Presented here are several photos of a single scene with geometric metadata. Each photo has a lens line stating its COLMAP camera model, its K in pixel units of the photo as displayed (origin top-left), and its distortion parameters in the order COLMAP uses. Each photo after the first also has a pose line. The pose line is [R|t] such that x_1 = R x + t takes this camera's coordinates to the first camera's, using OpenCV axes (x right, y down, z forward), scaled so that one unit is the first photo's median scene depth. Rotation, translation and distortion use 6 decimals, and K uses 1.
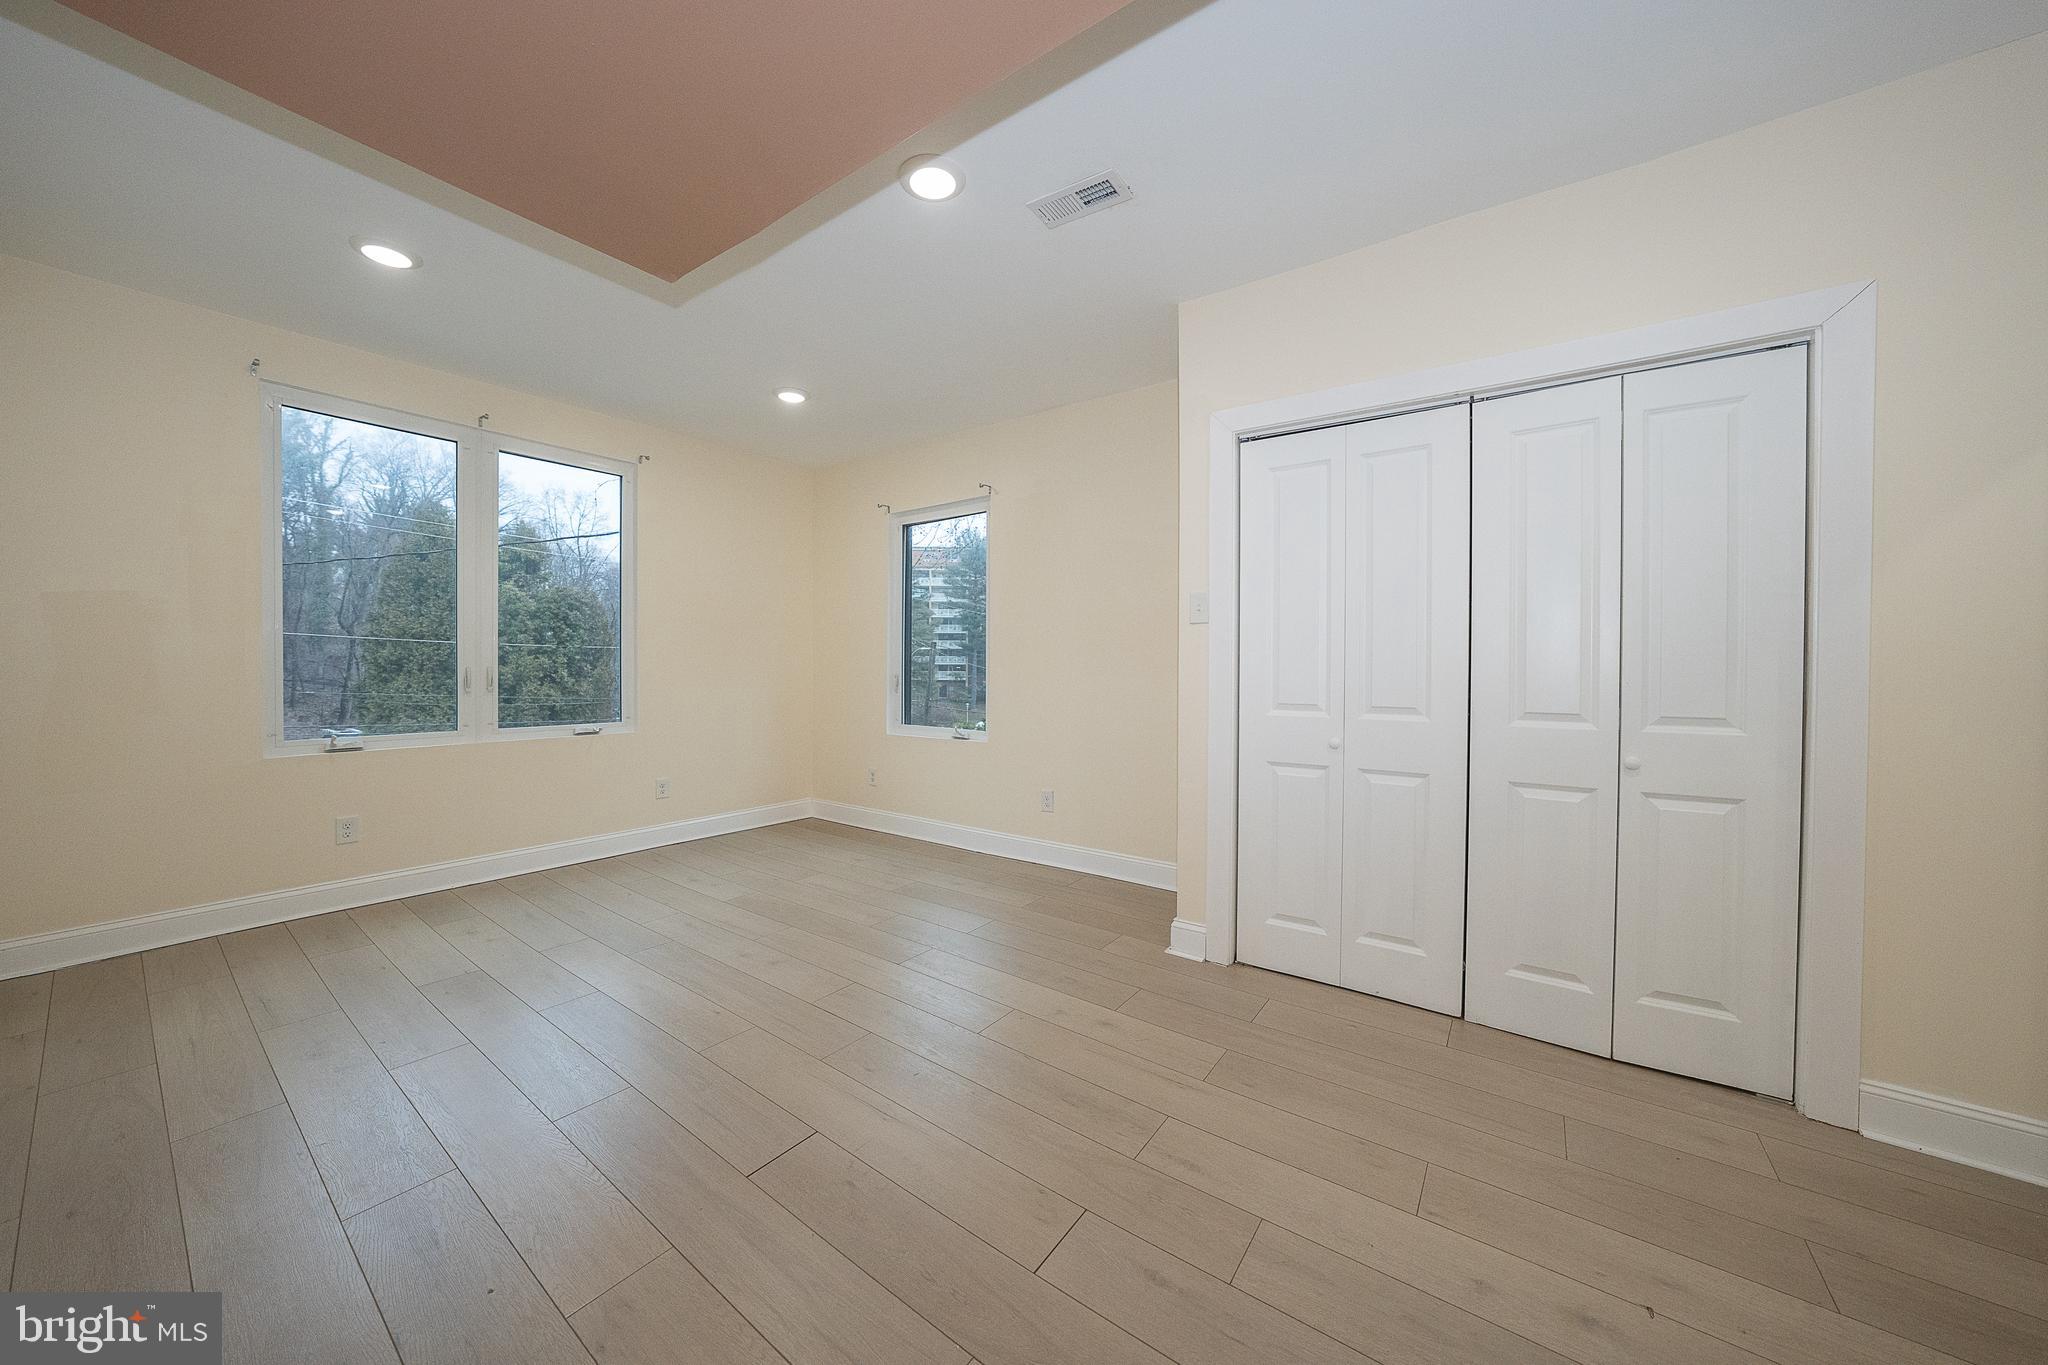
lens RADIAL K [[704.4, 0, 1023.5], [0, 704.4, 675.0], [0, 0, 1]] dist [-0.032649, 0.007321]
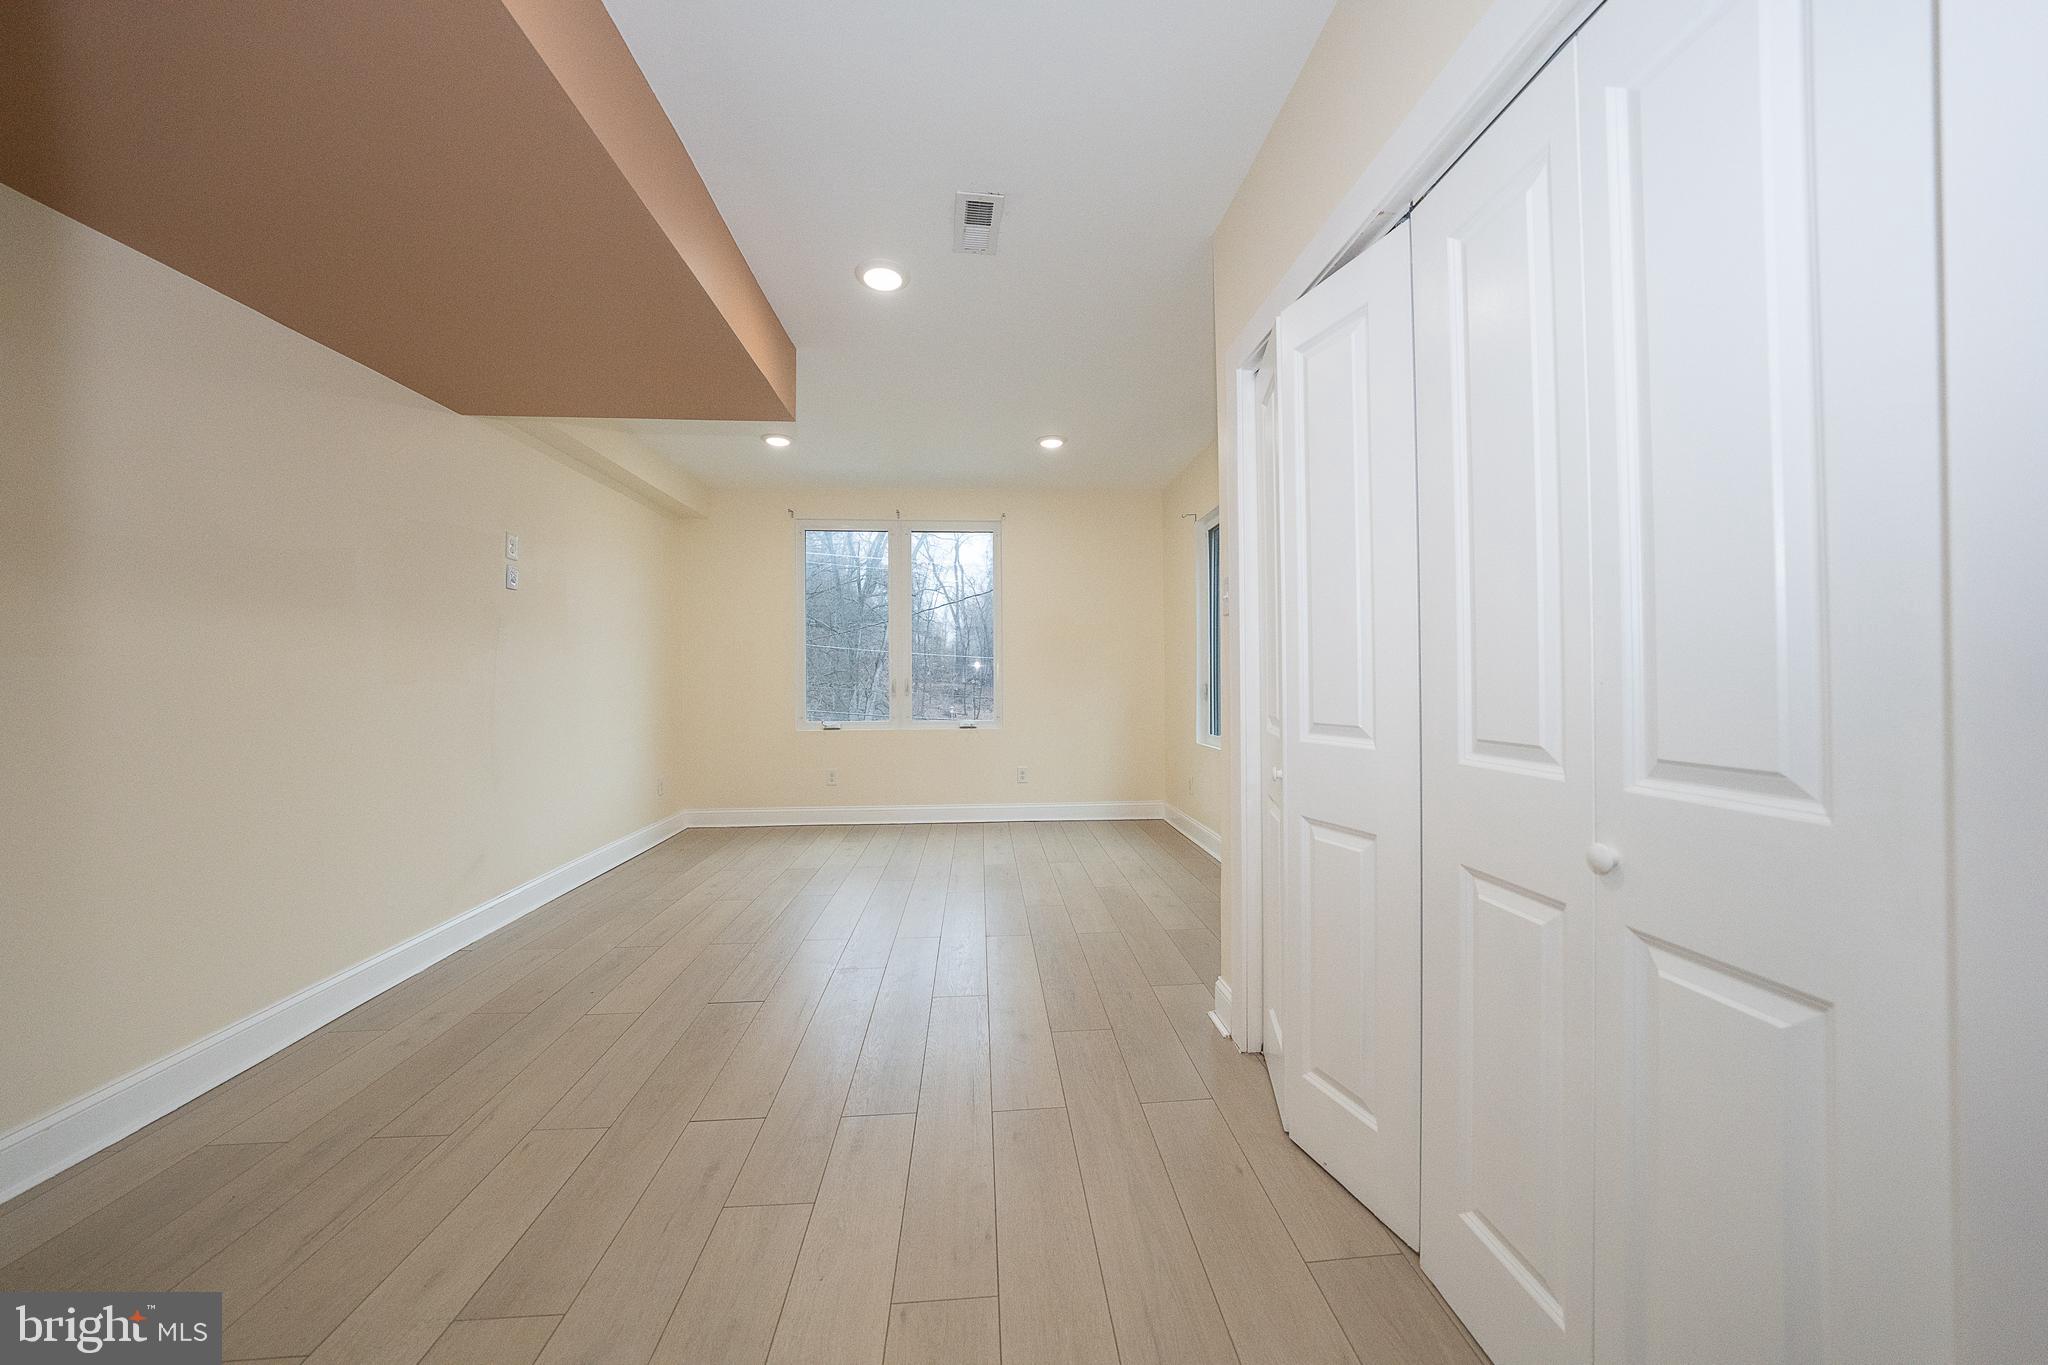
lens RADIAL K [[704.0, 0, 1024.4], [0, 704.0, 671.1], [0, 0, 1]] dist [-0.033057, -0.000045]
pose [[0.636106, -0.018373, -0.771383, 0.548737], [-0.000796, 0.999700, -0.024468, 0.009048], [0.771601, 0.016178, 0.635901, 0.235450]]
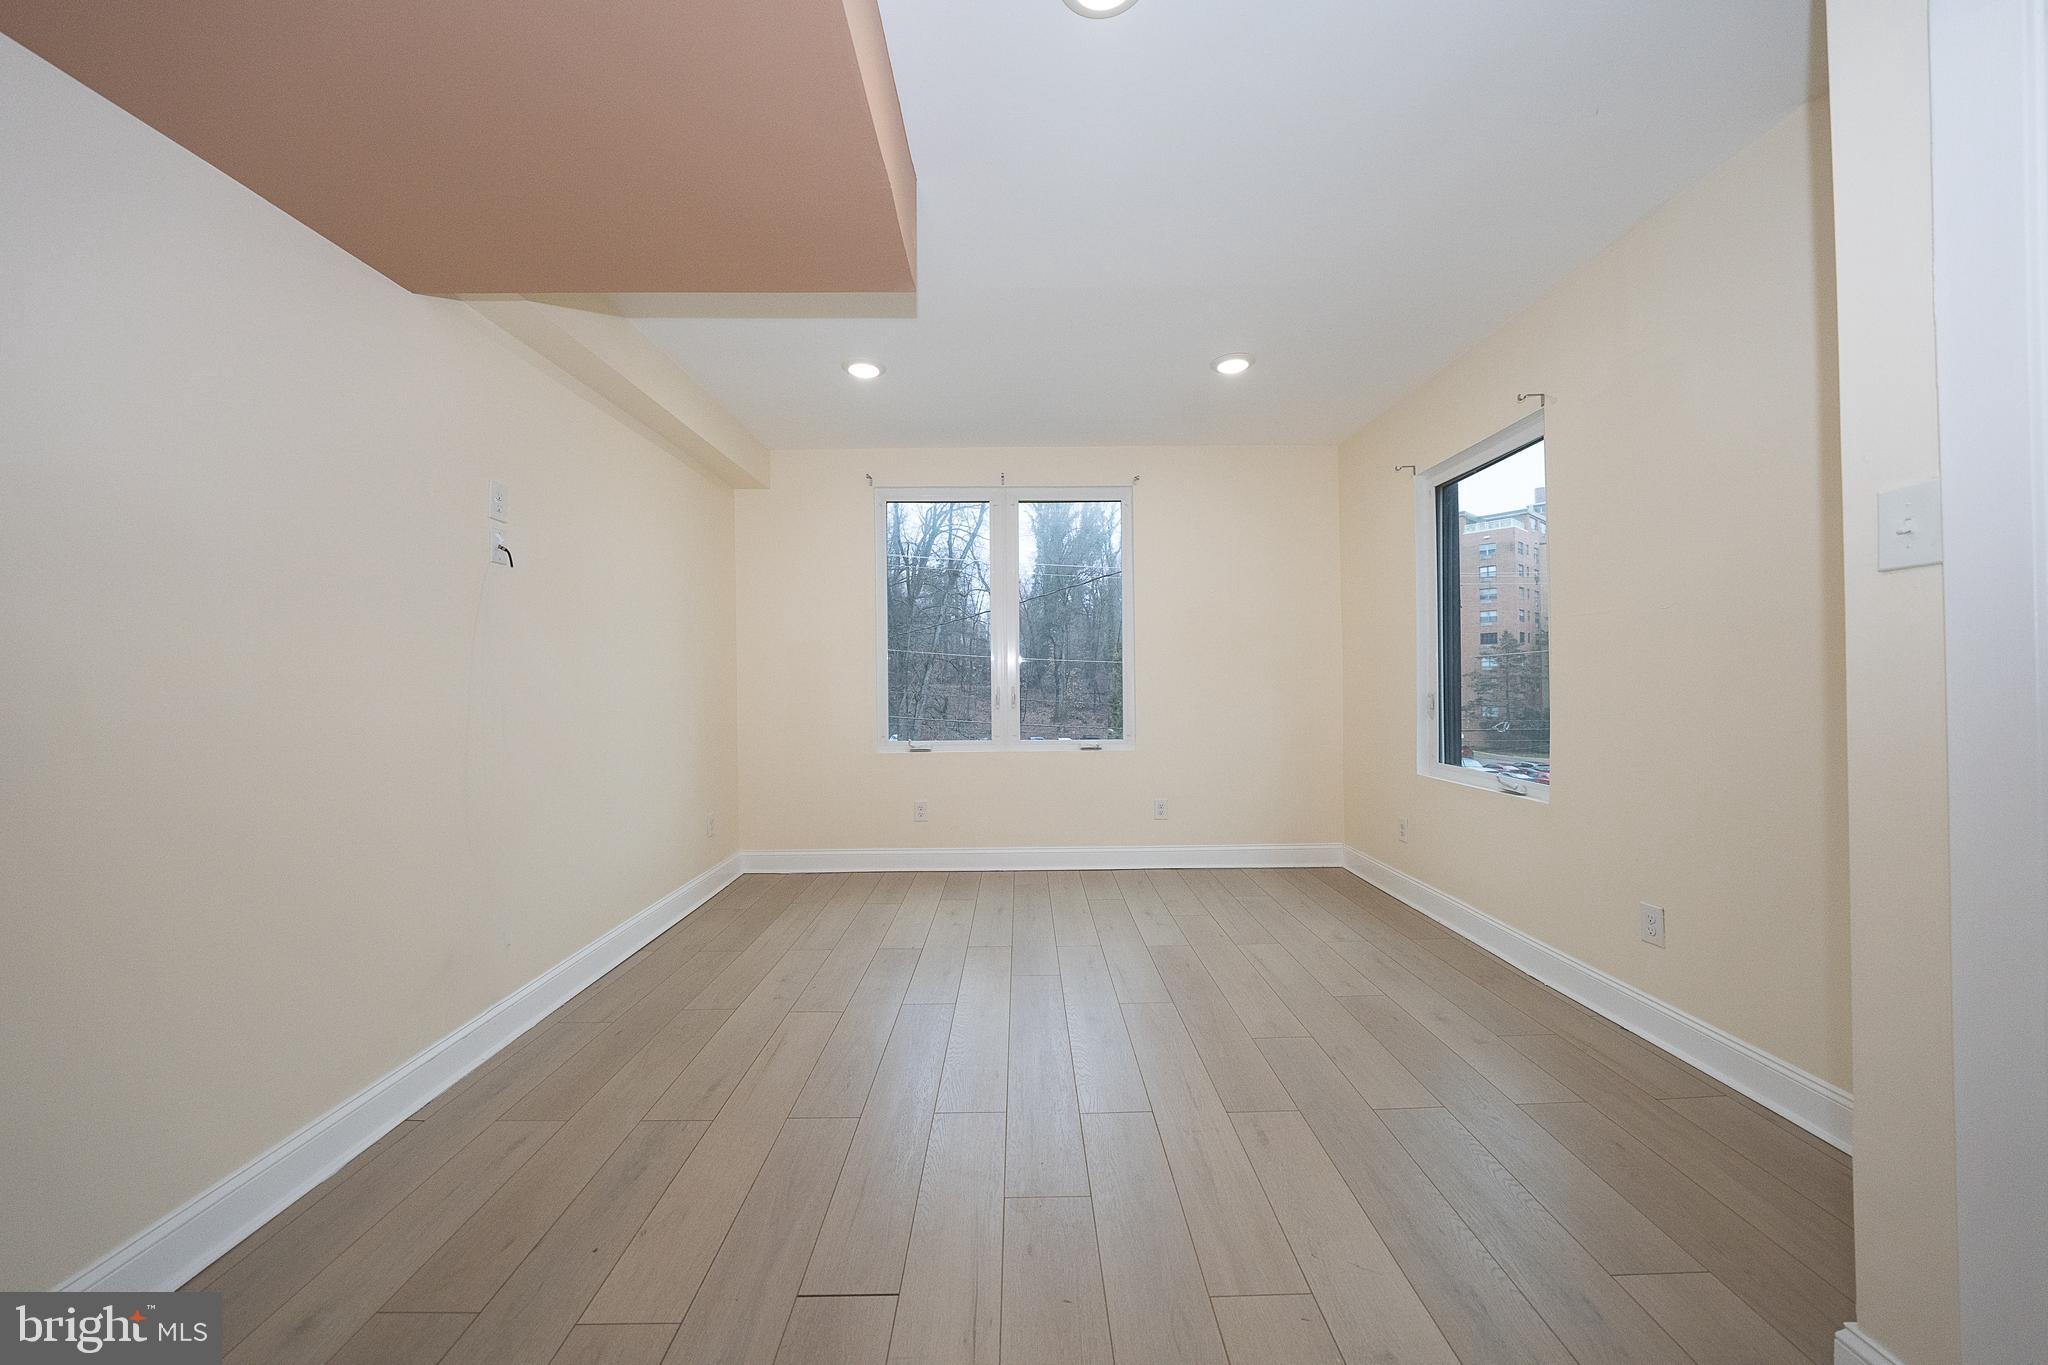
lens RADIAL K [[704.4, 0, 1023.5], [0, 704.4, 675.0], [0, 0, 1]] dist [-0.032649, 0.007321]
pose [[0.588880, -0.018007, -0.808020, 0.201825], [0.001514, 0.999775, -0.021177, -0.006753], [0.808219, 0.011248, 0.588775, 0.309313]]
